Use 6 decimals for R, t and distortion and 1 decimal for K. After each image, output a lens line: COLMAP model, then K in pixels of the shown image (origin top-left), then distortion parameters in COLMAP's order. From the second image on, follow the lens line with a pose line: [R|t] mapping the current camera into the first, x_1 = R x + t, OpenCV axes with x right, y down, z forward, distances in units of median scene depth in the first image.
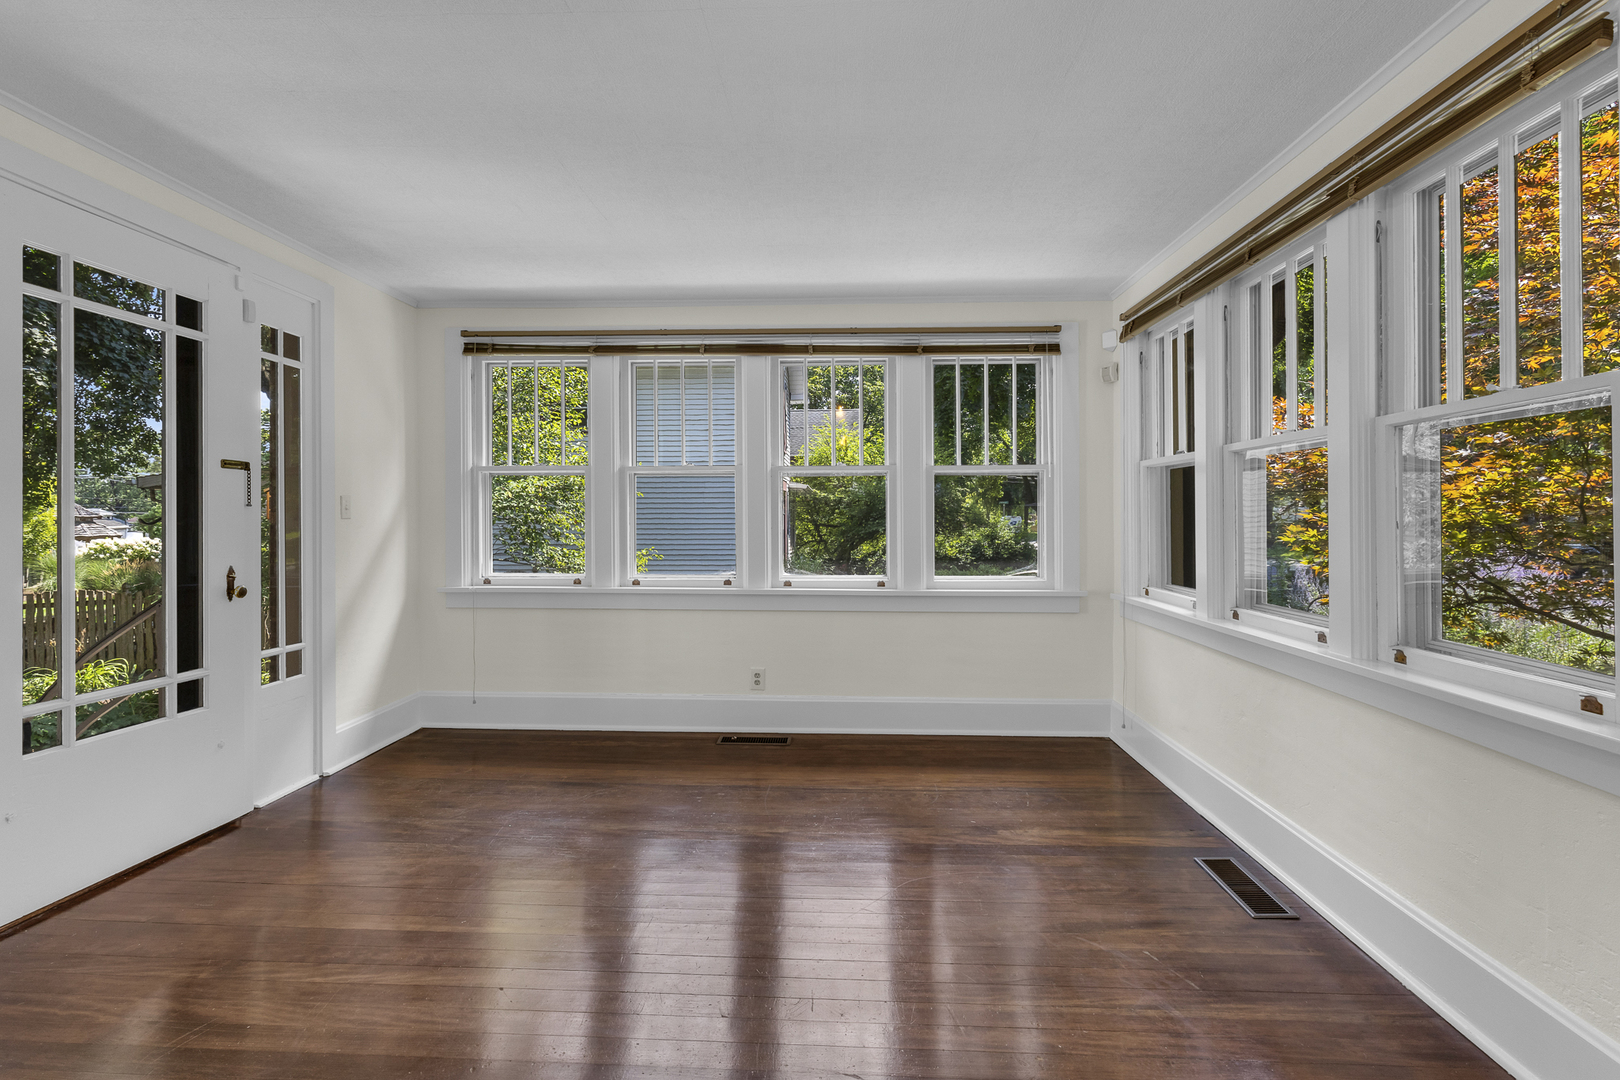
lens RADIAL K [[752.1, 0, 811.1], [0, 752.1, 525.6], [0, 0, 1]] dist [-0.003282, 0.000893]
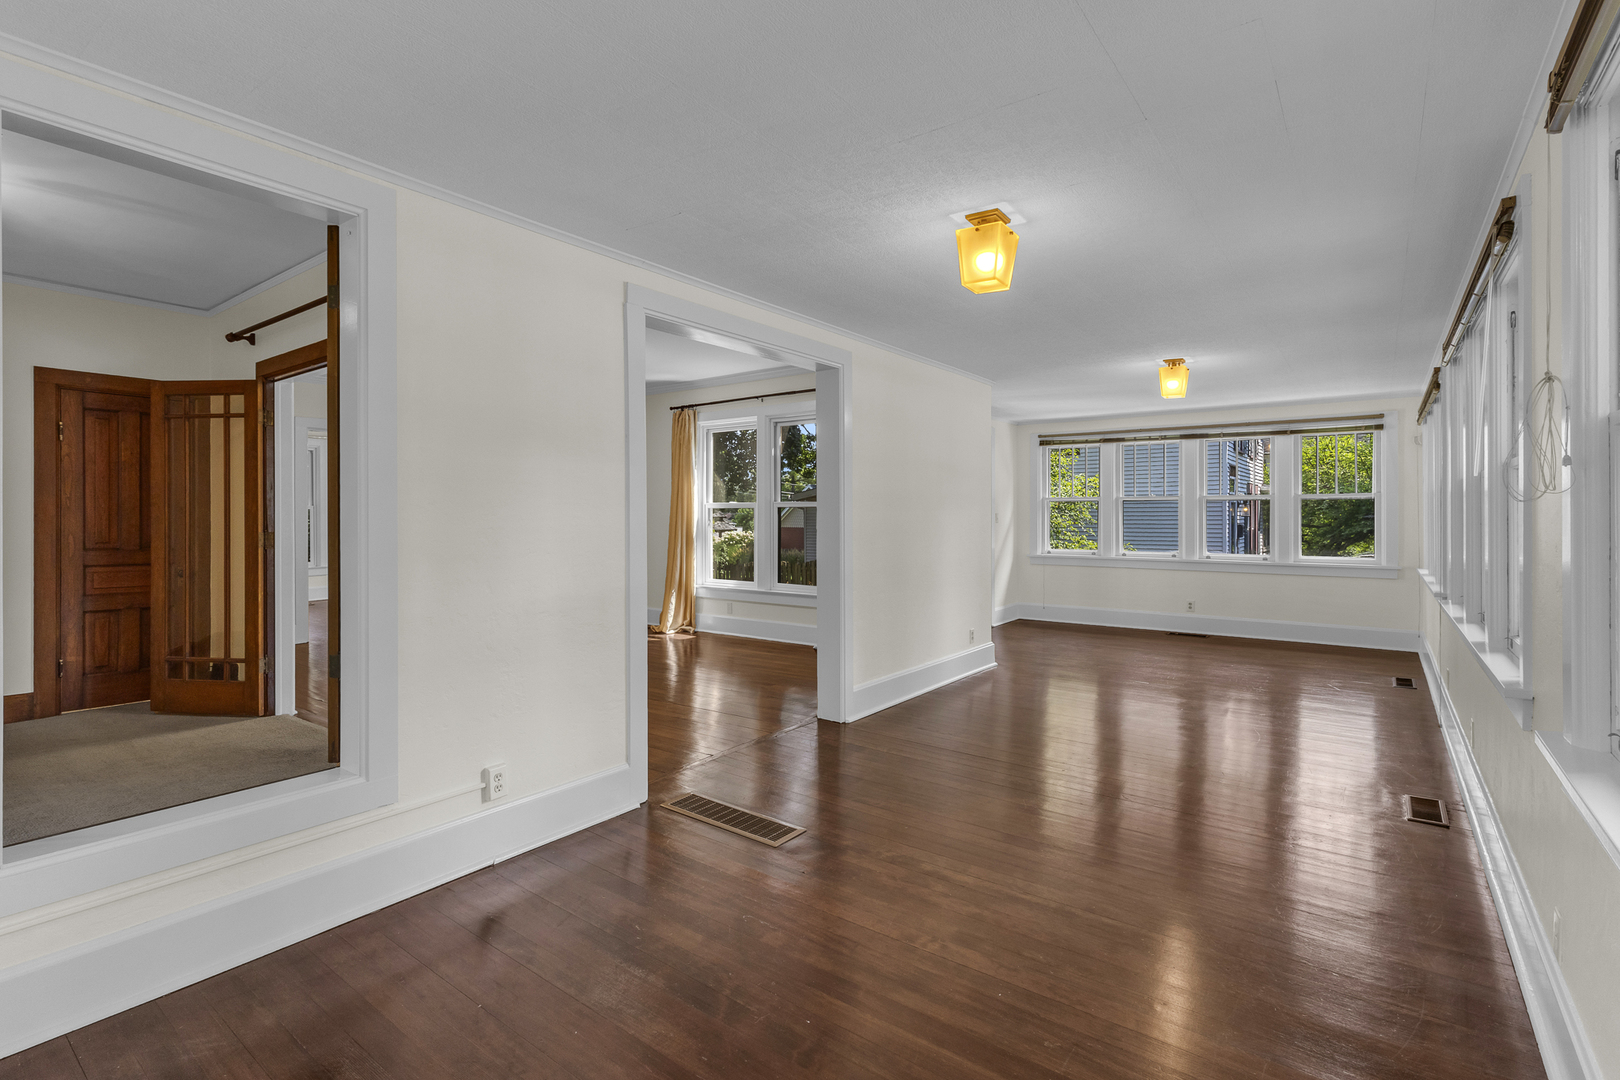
lens RADIAL K [[752.1, 0, 804.8], [0, 752.1, 529.9], [0, 0, 1]] dist [-0.003282, 0.000893]
pose [[0.825821, 0.009767, -0.563847, 0.197645], [-0.005115, 0.999939, 0.009829, -0.006390], [0.563909, -0.005233, 0.825820, -1.151593]]
